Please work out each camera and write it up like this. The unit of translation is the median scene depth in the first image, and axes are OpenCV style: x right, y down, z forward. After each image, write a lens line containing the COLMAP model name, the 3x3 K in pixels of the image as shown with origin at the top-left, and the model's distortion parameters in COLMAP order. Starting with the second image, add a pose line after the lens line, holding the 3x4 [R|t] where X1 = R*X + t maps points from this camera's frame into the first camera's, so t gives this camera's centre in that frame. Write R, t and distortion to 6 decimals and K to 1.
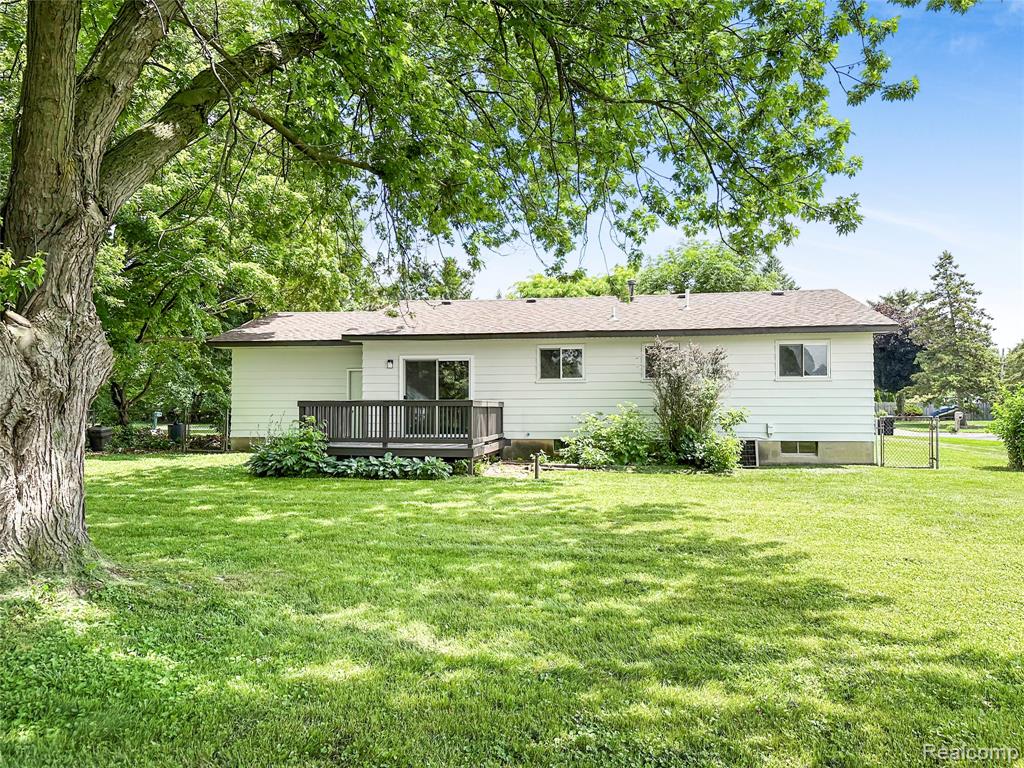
lens RADIAL K [[662.5, 0, 512.0], [0, 662.5, 384.0], [0, 0, 1]] dist [-0.001786, -0.000346]
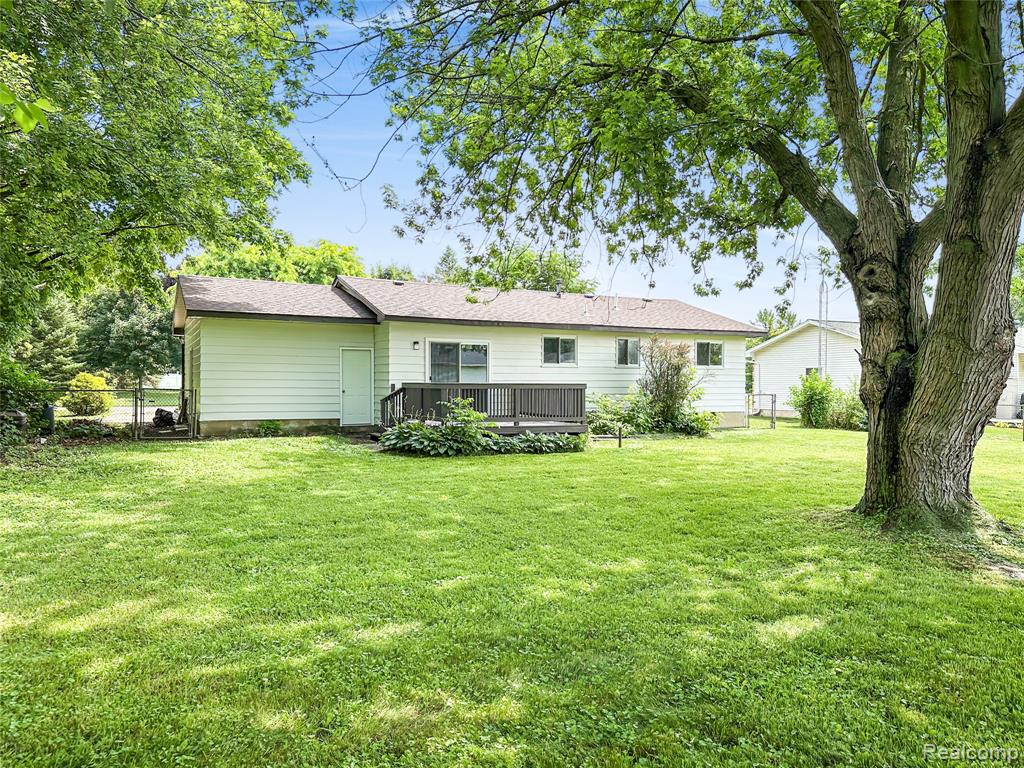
lens RADIAL K [[662.5, 0, 512.0], [0, 662.5, 384.0], [0, 0, 1]] dist [-0.001786, -0.000346]
pose [[0.838908, 0.003111, 0.544264, -0.632151], [-0.016901, 0.999650, 0.020337, 0.005367], [-0.544011, -0.026259, 0.838667, 0.069501]]
